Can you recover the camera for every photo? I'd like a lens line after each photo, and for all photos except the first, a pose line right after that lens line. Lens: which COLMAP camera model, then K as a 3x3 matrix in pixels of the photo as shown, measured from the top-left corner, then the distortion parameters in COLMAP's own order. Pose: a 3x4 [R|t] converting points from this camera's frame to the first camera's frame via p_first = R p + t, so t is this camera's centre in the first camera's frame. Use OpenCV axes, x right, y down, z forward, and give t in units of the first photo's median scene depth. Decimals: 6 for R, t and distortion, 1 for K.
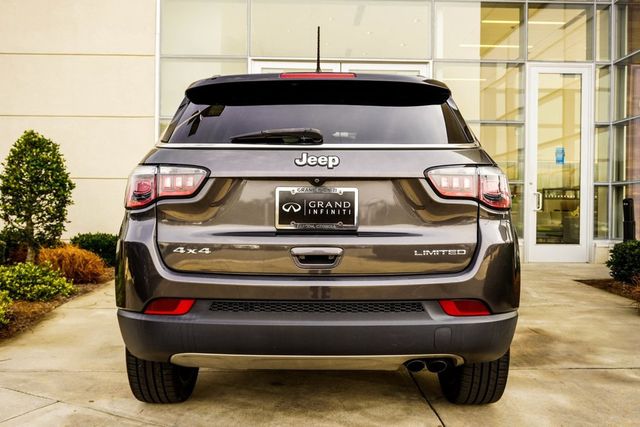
lens RADIAL K [[617.0, 0, 315.1], [0, 617.0, 212.5], [0, 0, 1]] dist [-0.007291, 0.000000]
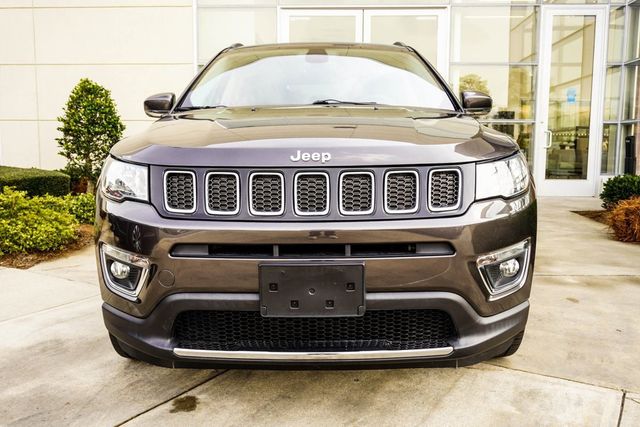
lens RADIAL K [[617.0, 0, 316.2], [0, 617.0, 223.2], [0, 0, 1]] dist [-0.007291, 0.000000]
pose [[0.997118, 0.005304, -0.075676, 0.102631], [0.003360, 0.993486, 0.113909, 0.008721], [0.075788, -0.113835, 0.990605, -0.253401]]
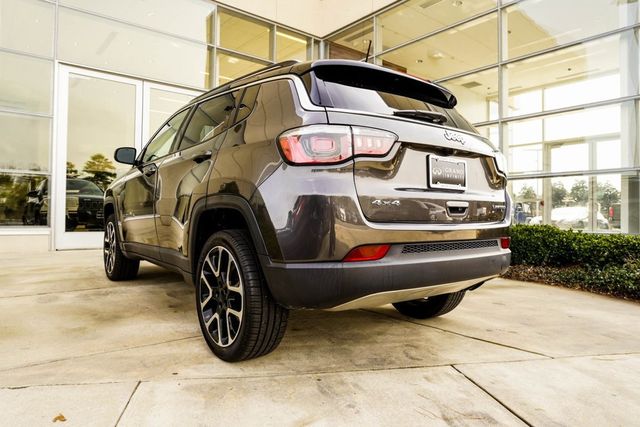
lens RADIAL K [[446.6, 0, 320.1], [0, 446.6, 212.1], [0, 0, 1]] dist [-0.045691, 0.018954]
pose [[0.771552, 0.005492, 0.636143, -0.557036], [0.004924, 0.999881, -0.014605, 0.061363], [-0.636147, 0.014400, 0.771433, 0.292953]]
